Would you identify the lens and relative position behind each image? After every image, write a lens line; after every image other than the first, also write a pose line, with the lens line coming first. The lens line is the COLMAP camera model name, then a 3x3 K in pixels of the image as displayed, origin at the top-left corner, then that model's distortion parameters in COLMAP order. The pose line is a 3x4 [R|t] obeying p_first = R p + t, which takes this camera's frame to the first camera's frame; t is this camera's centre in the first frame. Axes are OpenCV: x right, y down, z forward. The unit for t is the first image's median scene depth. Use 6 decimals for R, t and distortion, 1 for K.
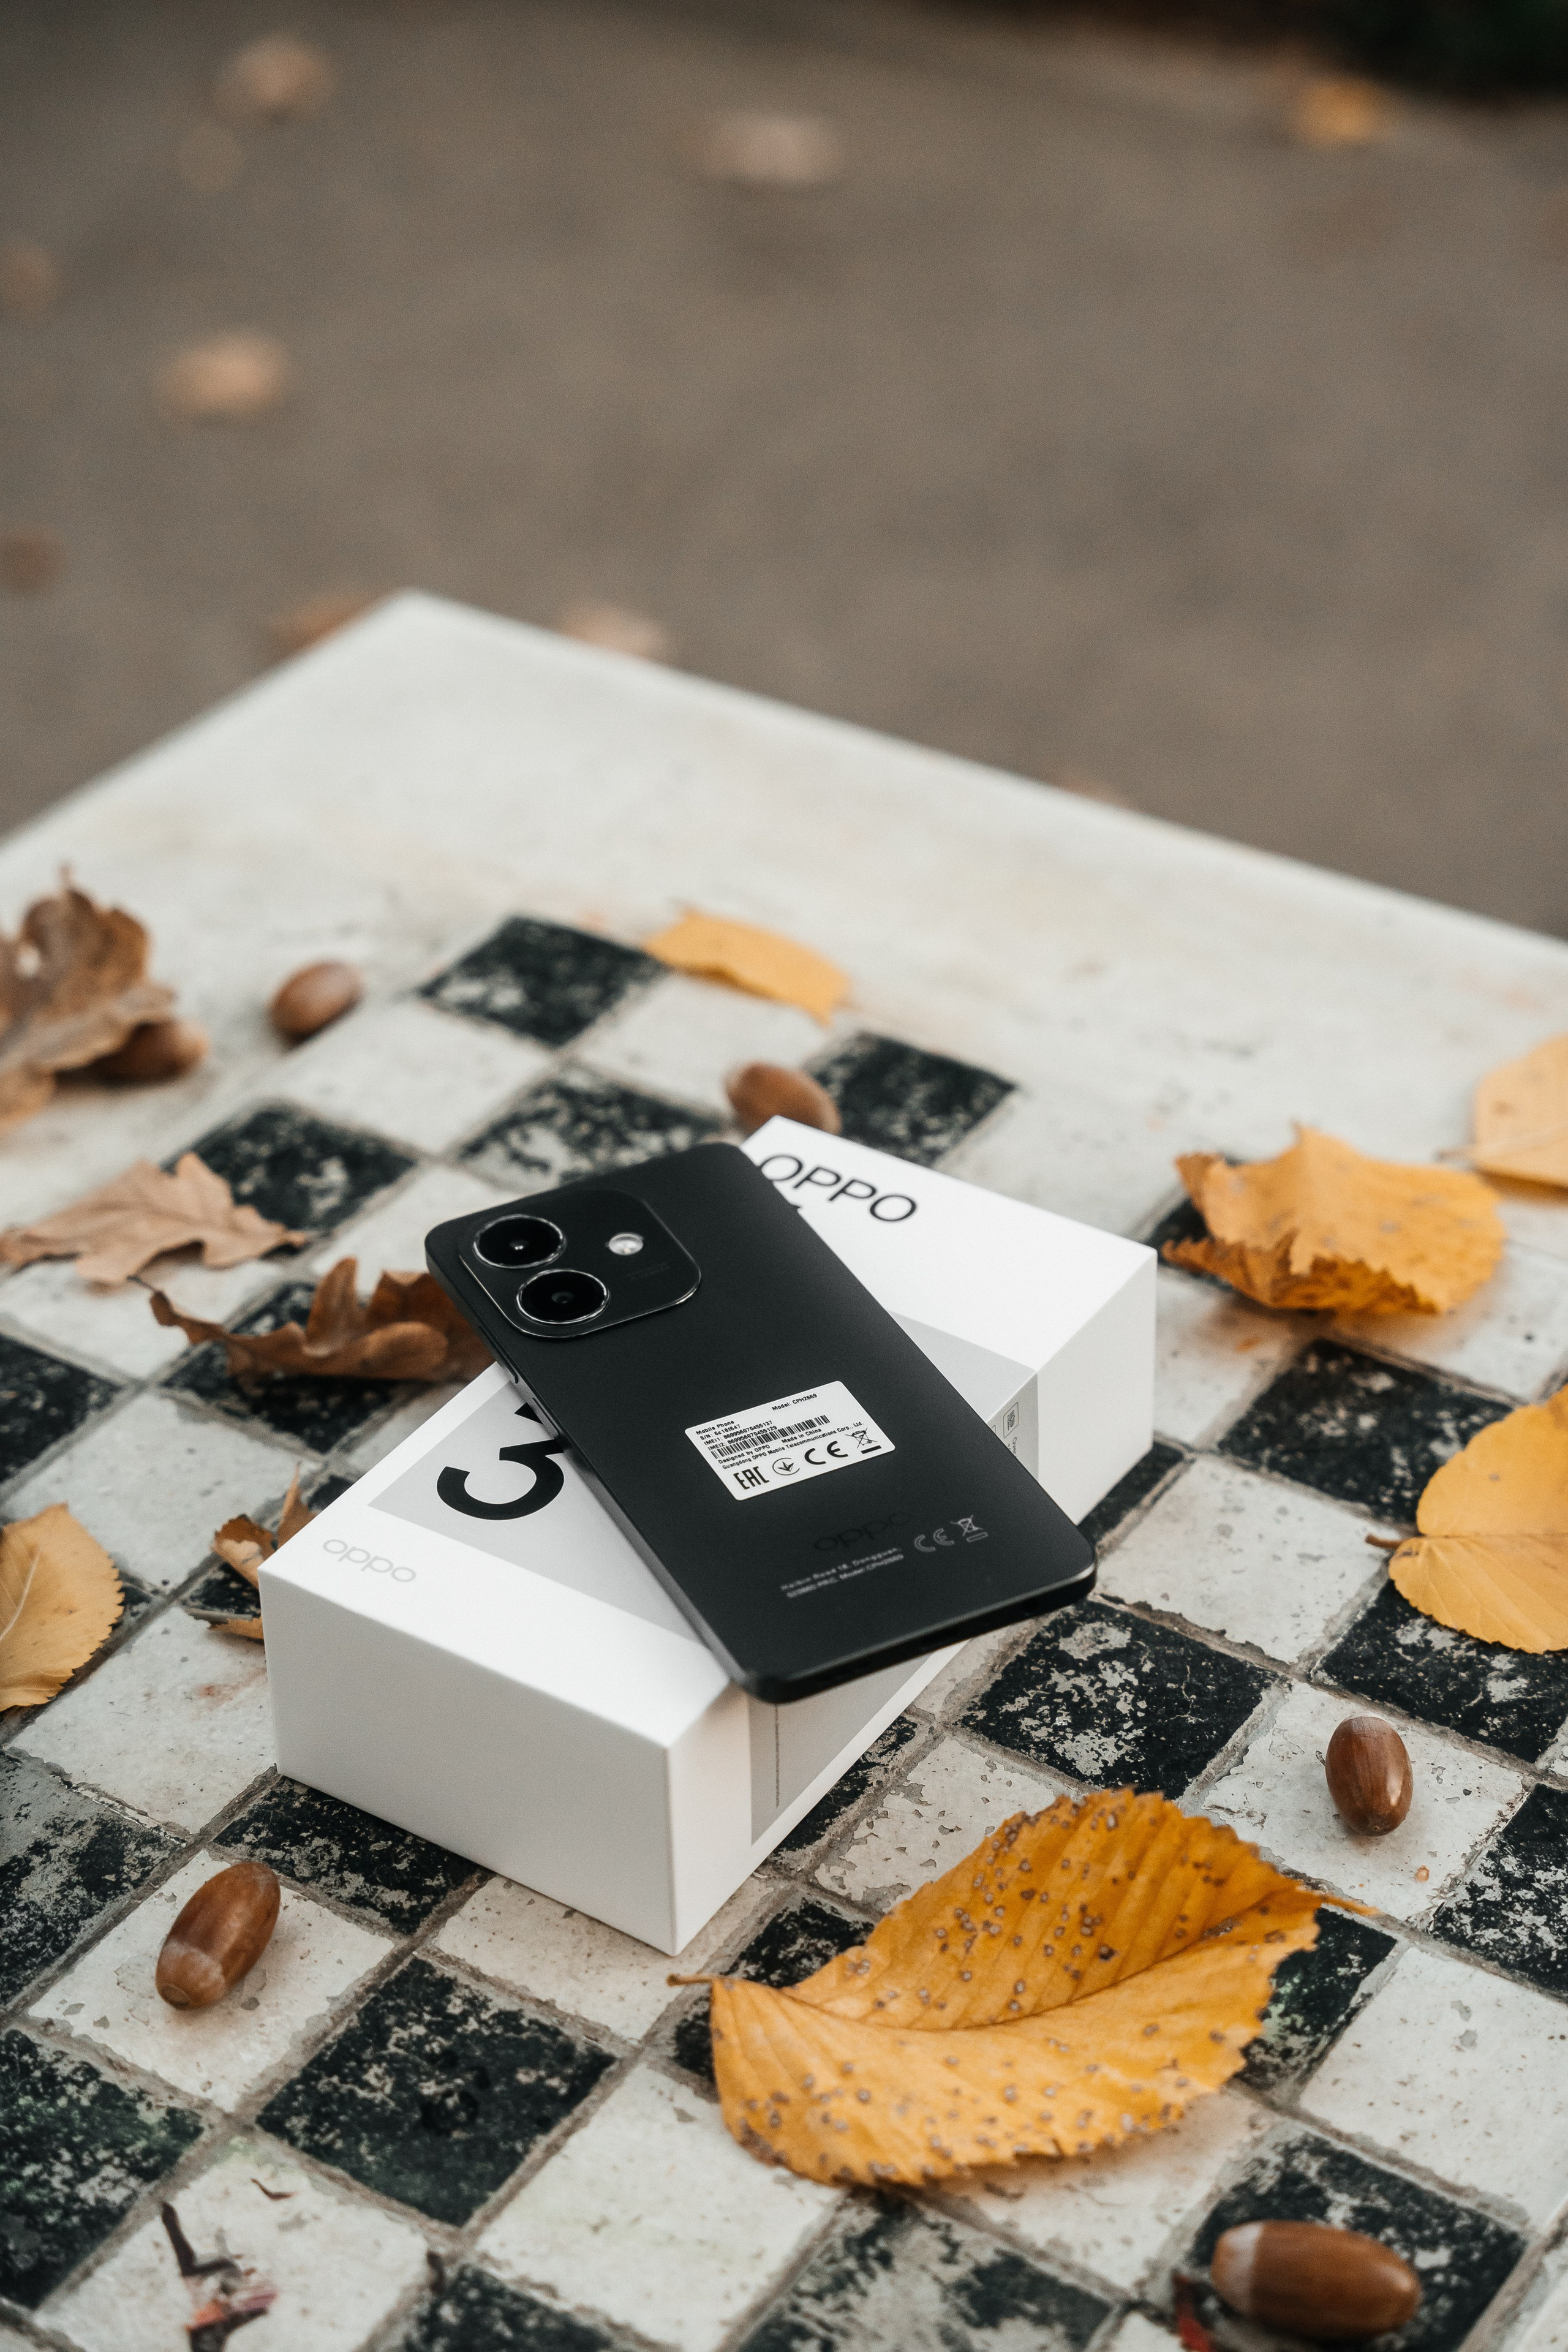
lens RADIAL K [[4454.1, 0, 784.0], [0, 4454.1, 1176.0], [0, 0, 1]] dist [0.478110, -1.008170]
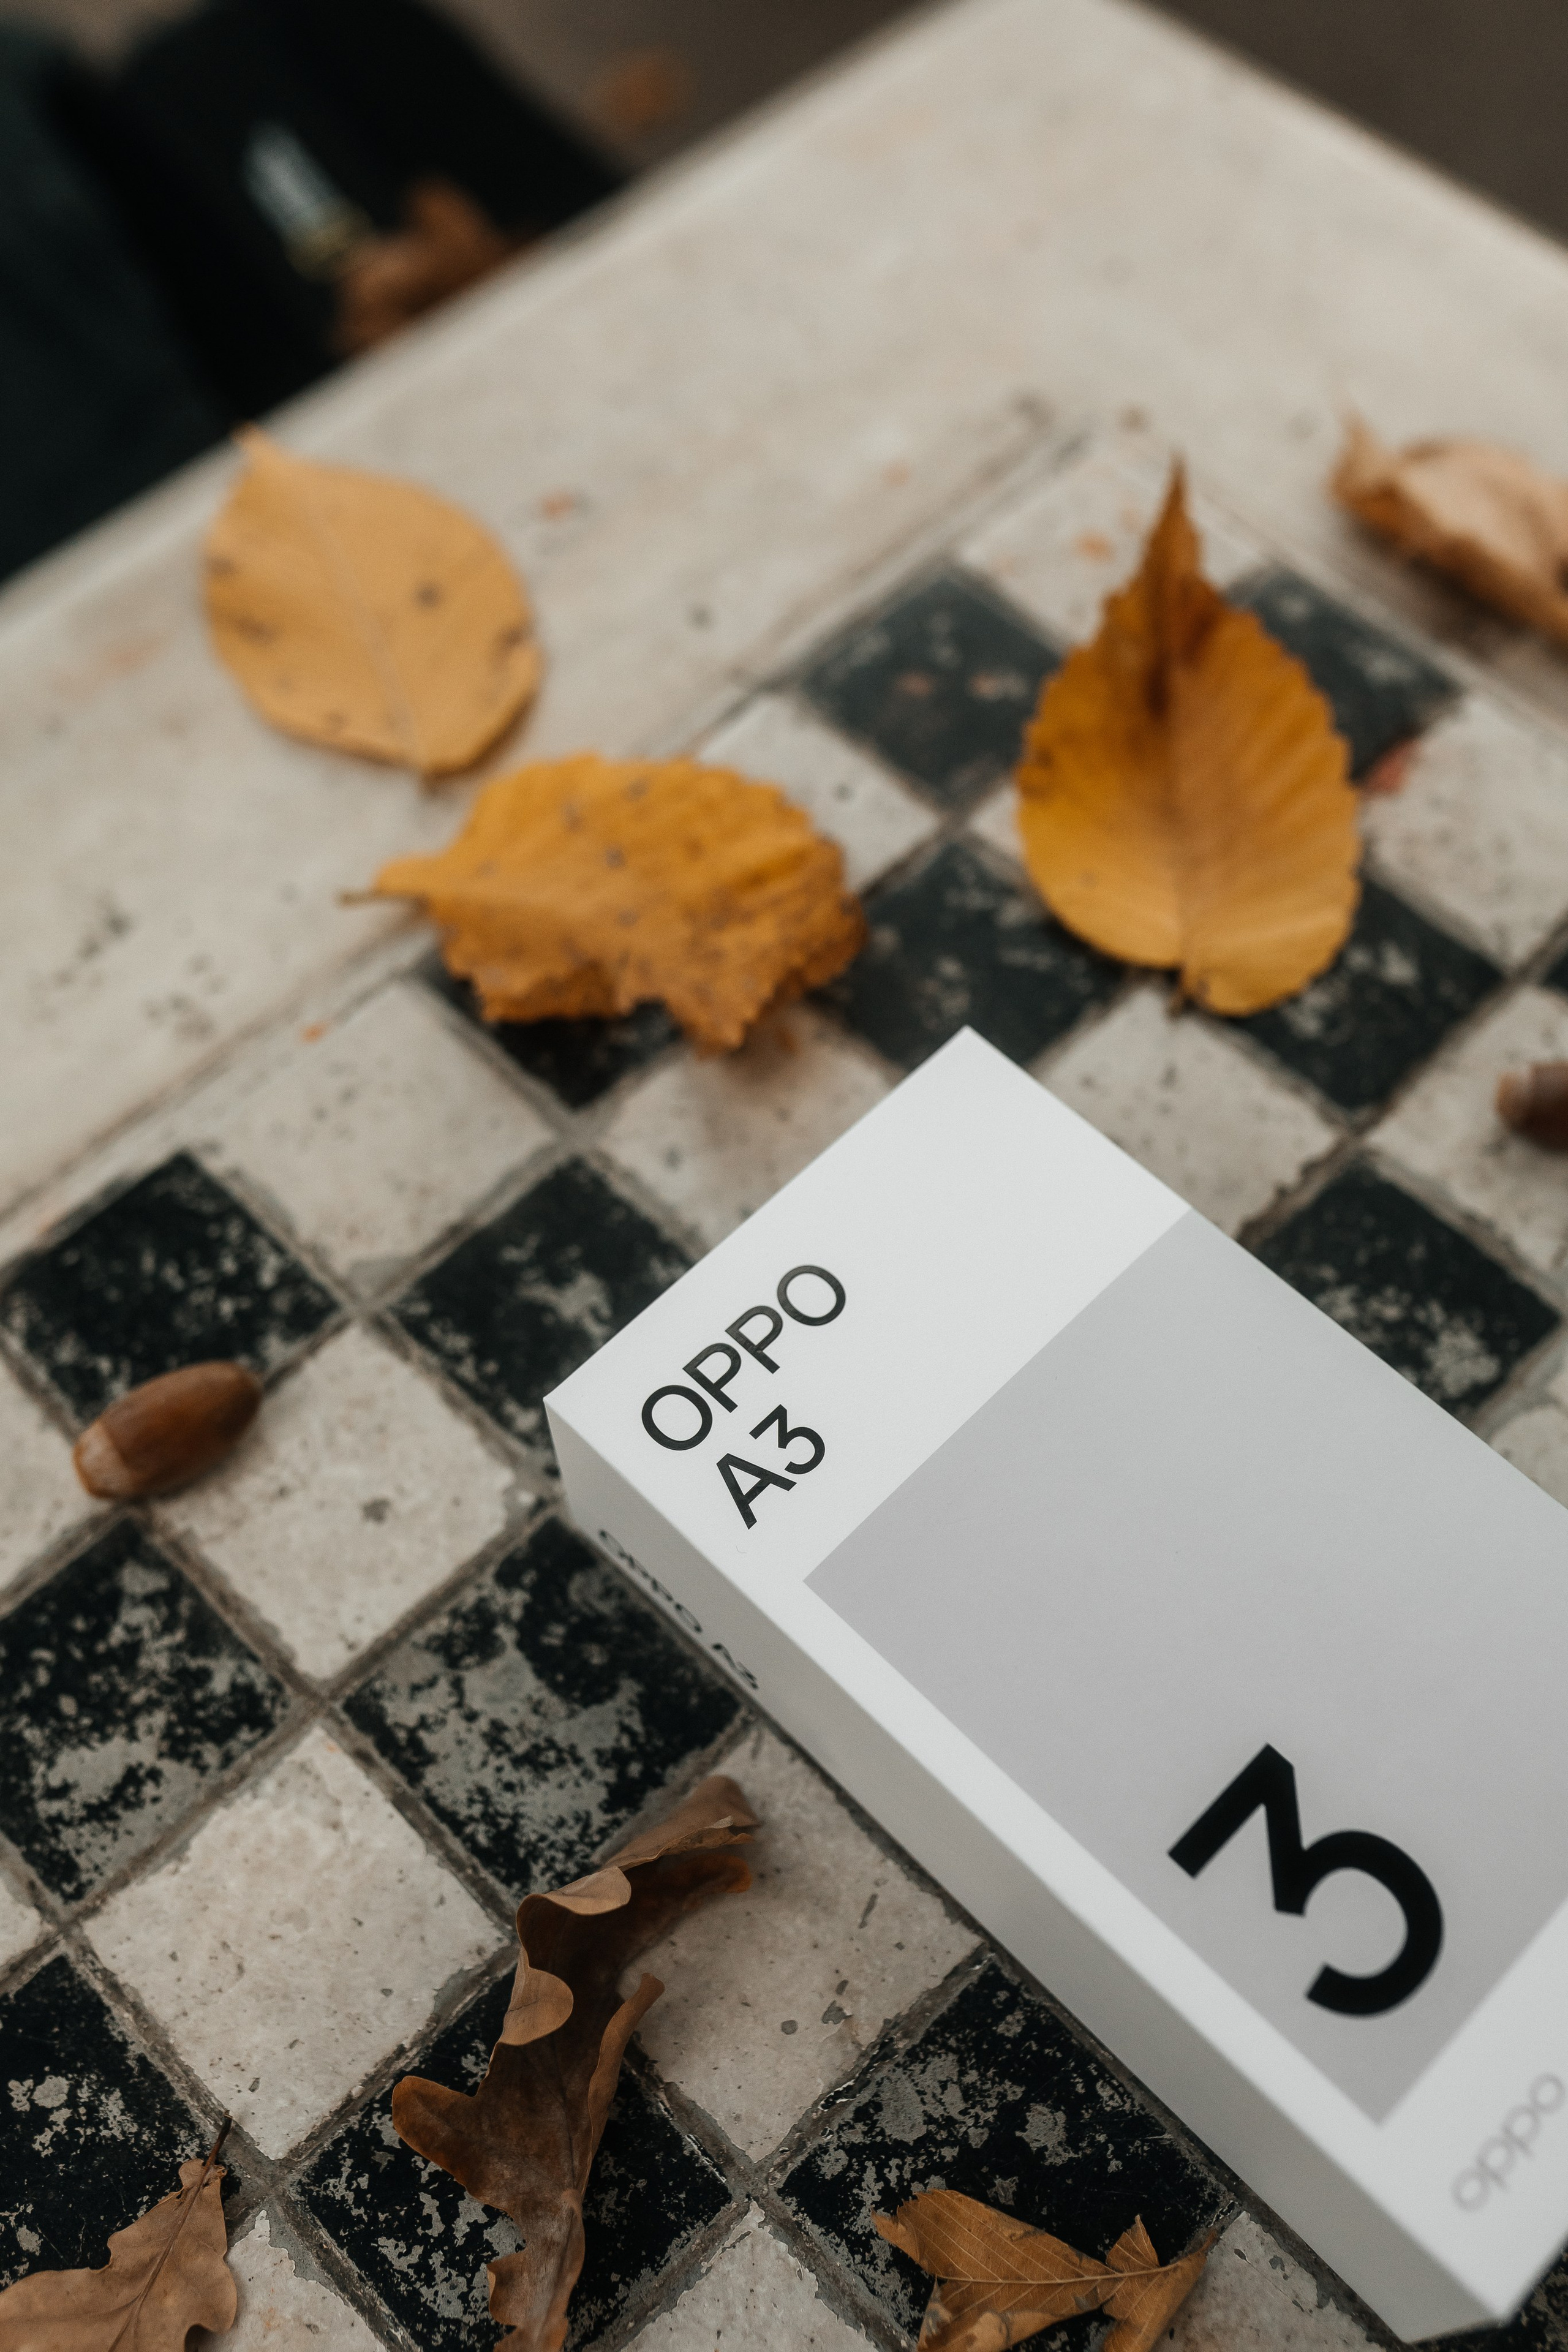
lens RADIAL K [[2334.5, 0, 784.0], [0, 2334.5, 1176.0], [0, 0, 1]] dist [-0.009624, 0.001161]
pose [[0.199246, -0.843529, 0.498758, -0.167231], [0.560838, 0.515524, 0.647839, -0.281151], [-0.803593, 0.150643, 0.575799, 0.864626]]
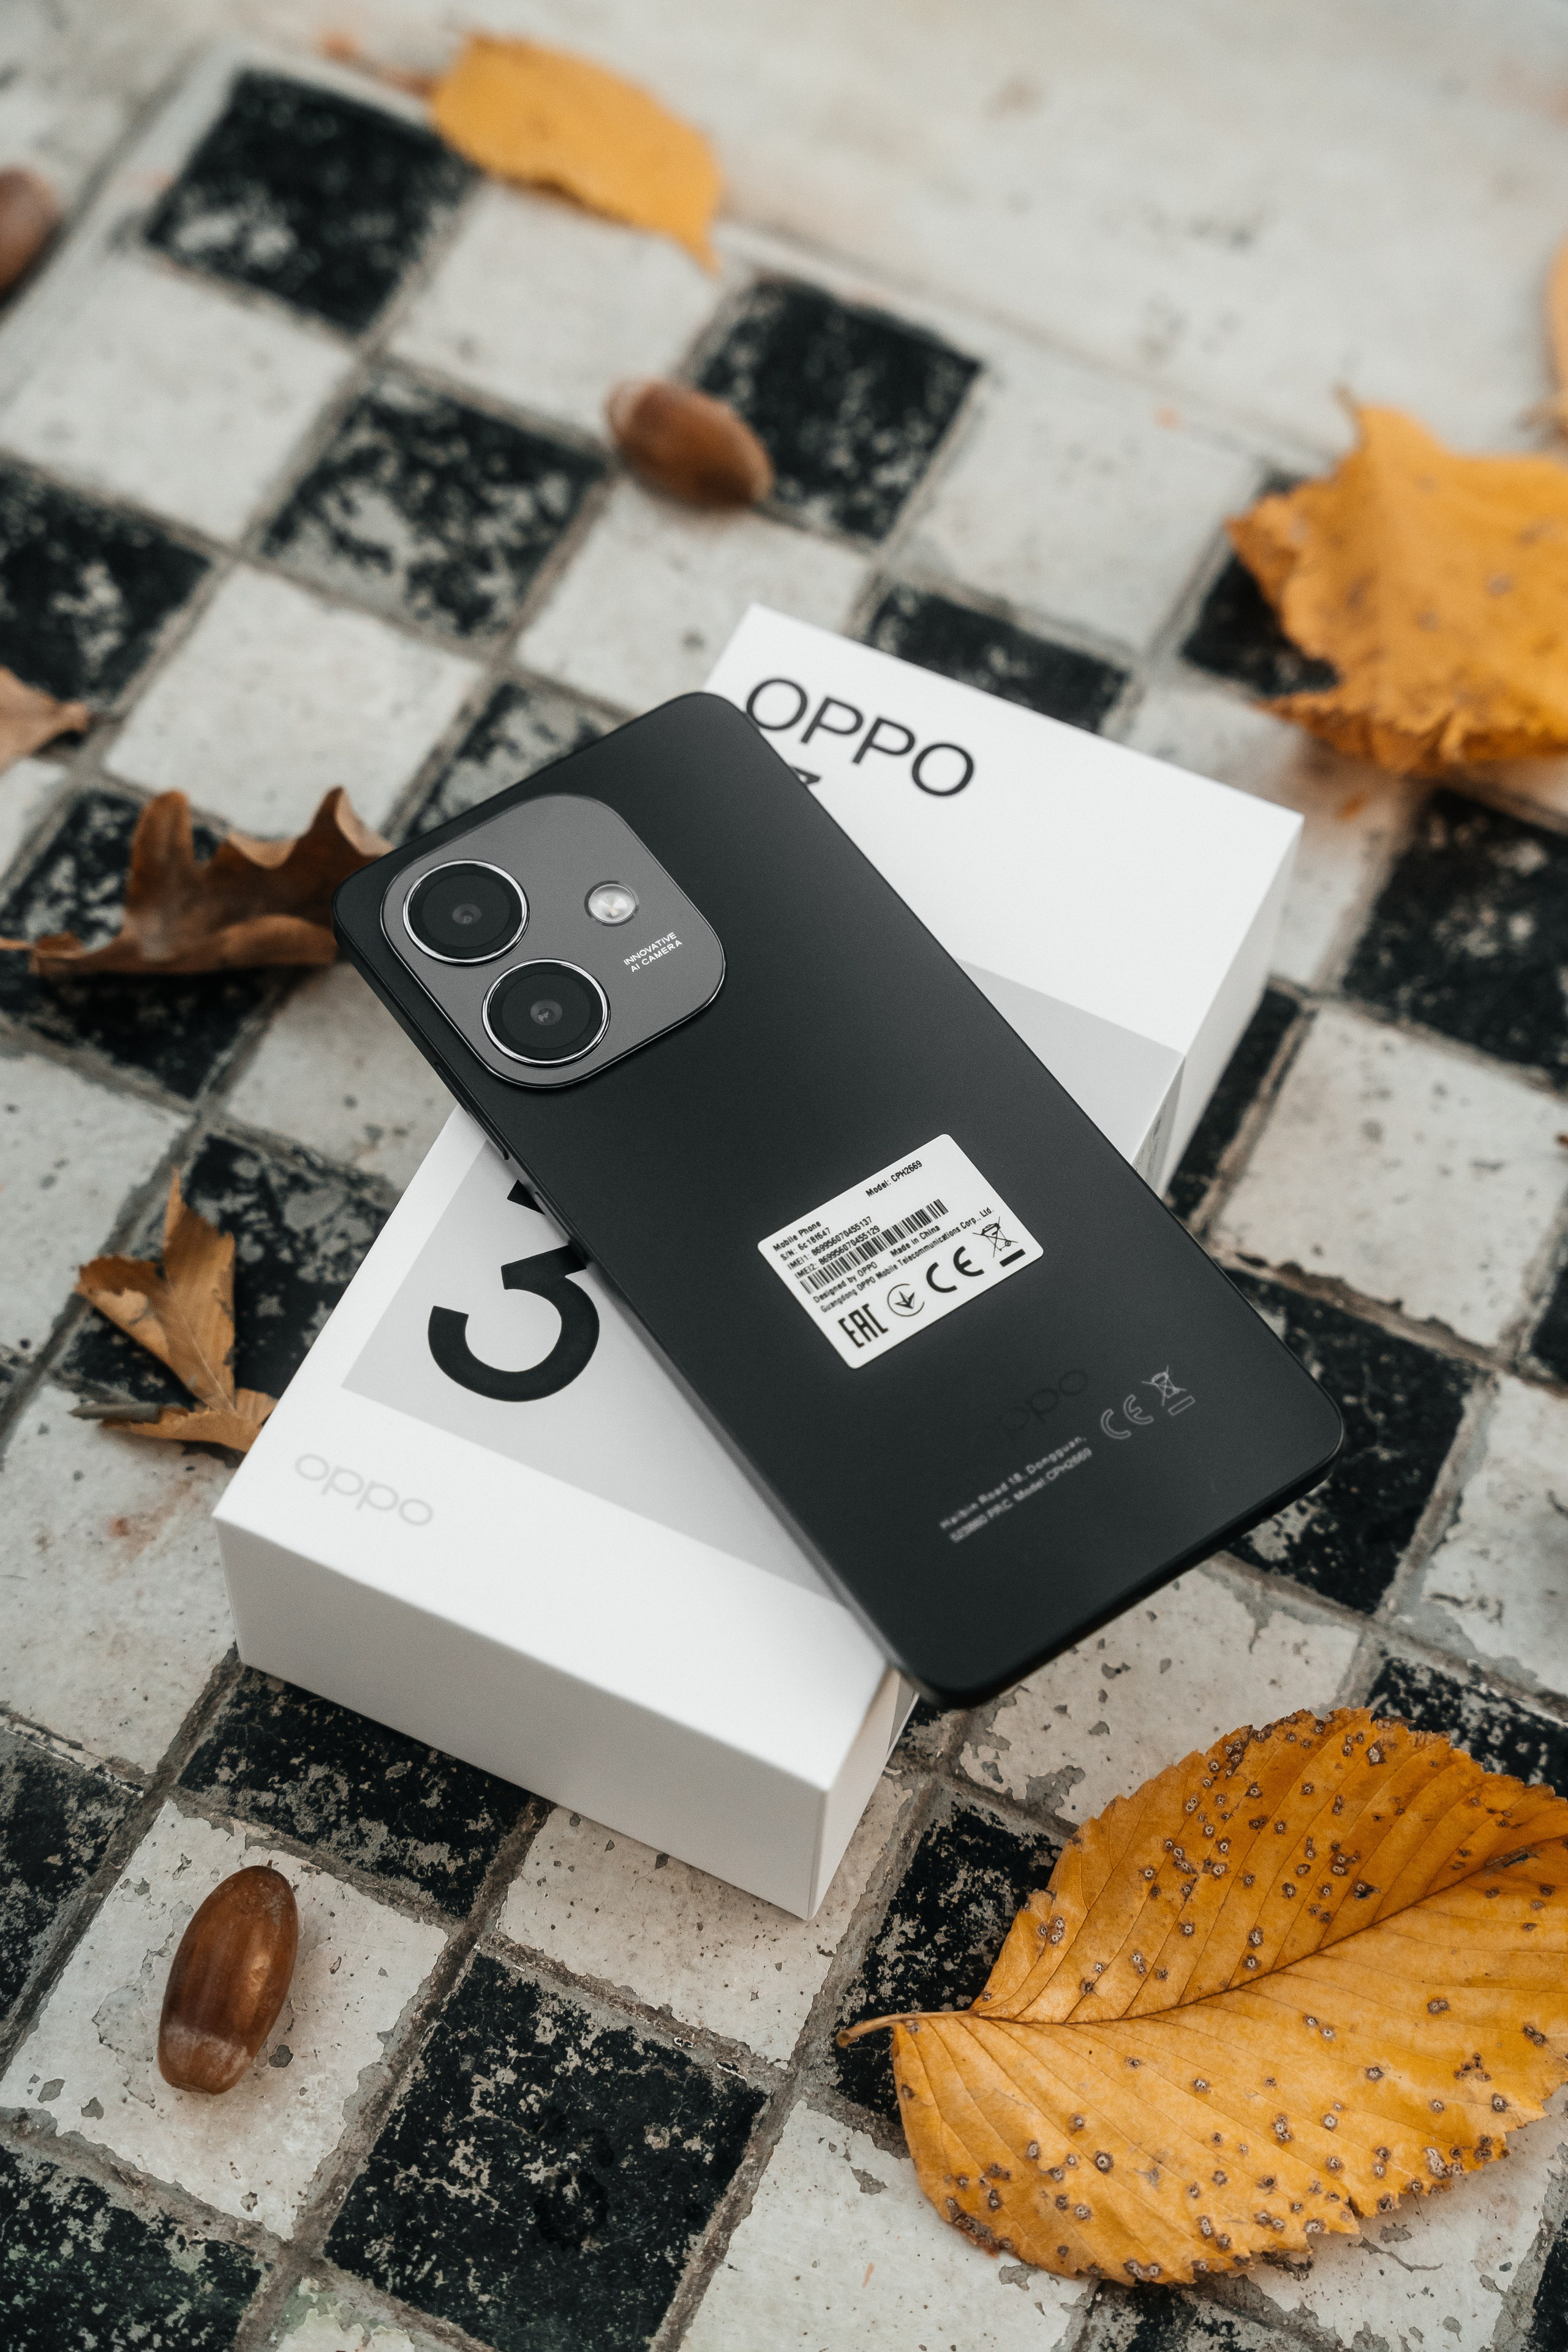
lens RADIAL K [[4032.1, 0, 781.6], [0, 4032.1, 1184.2], [0, 0, 1]] dist [0.331002, -0.512207]
pose [[0.987392, -0.102632, 0.120518, -0.100039], [0.041730, 0.903173, 0.427244, -0.243200], [-0.152697, -0.416828, 0.896068, 0.412036]]
